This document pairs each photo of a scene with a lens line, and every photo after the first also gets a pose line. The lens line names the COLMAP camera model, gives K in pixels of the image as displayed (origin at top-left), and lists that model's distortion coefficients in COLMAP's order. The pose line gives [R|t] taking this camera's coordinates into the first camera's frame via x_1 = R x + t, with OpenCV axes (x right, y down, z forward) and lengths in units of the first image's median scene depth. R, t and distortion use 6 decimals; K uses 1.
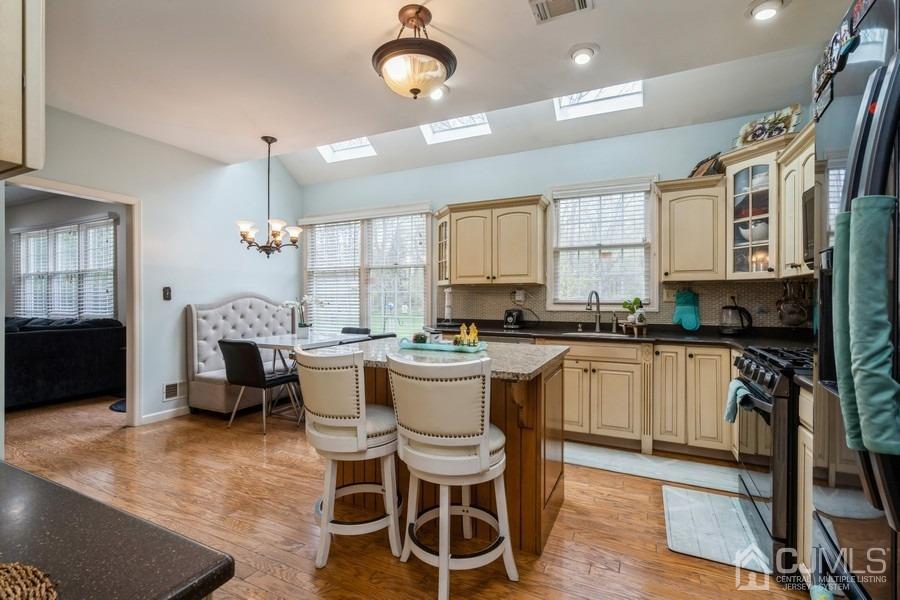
lens RADIAL K [[409.2, 0, 447.9], [0, 409.2, 298.6], [0, 0, 1]] dist [-0.002124, 0.000172]
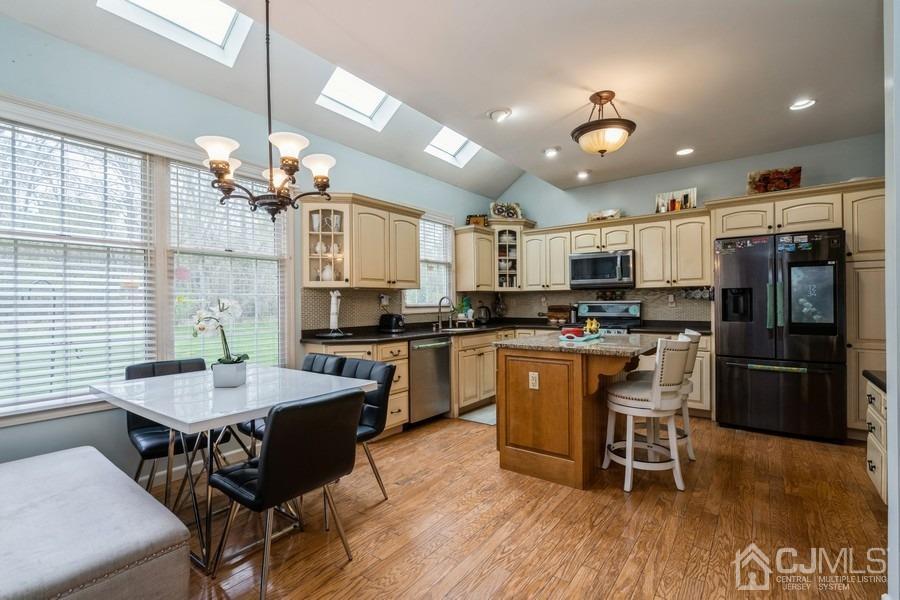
lens RADIAL K [[409.2, 0, 451.5], [0, 409.2, 301.7], [0, 0, 1]] dist [-0.002124, 0.000172]
pose [[0.201907, -0.002237, 0.979402, -0.861660], [0.010379, 0.999946, 0.000144, -0.002739], [-0.979350, 0.010136, 0.201919, 0.691969]]
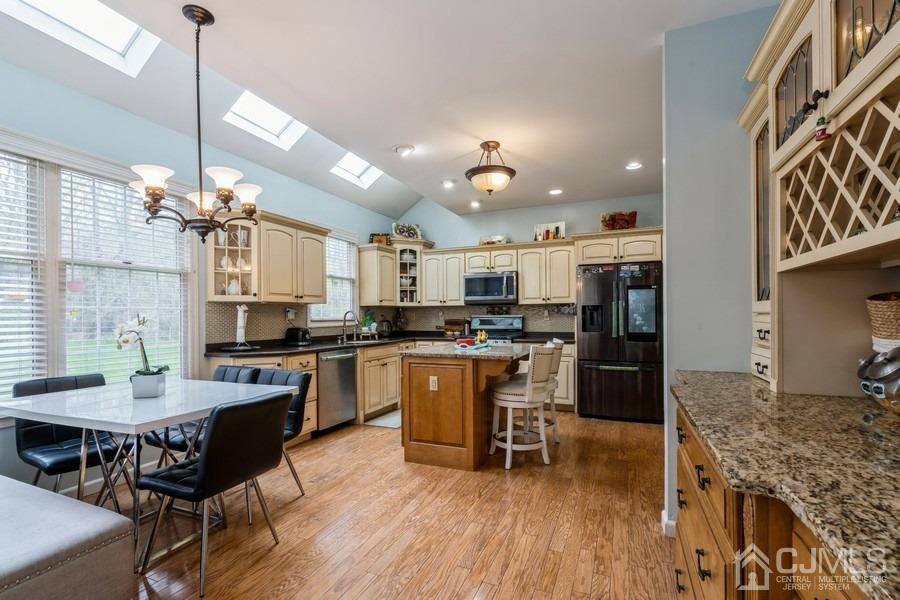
lens RADIAL K [[409.2, 0, 450.2], [0, 409.2, 315.9], [0, 0, 1]] dist [-0.002124, 0.000172]
pose [[-0.044003, -0.003483, 0.999025, -0.971322], [0.007640, 0.999964, 0.003823, -0.004417], [-0.999002, 0.007801, -0.043974, 0.699134]]
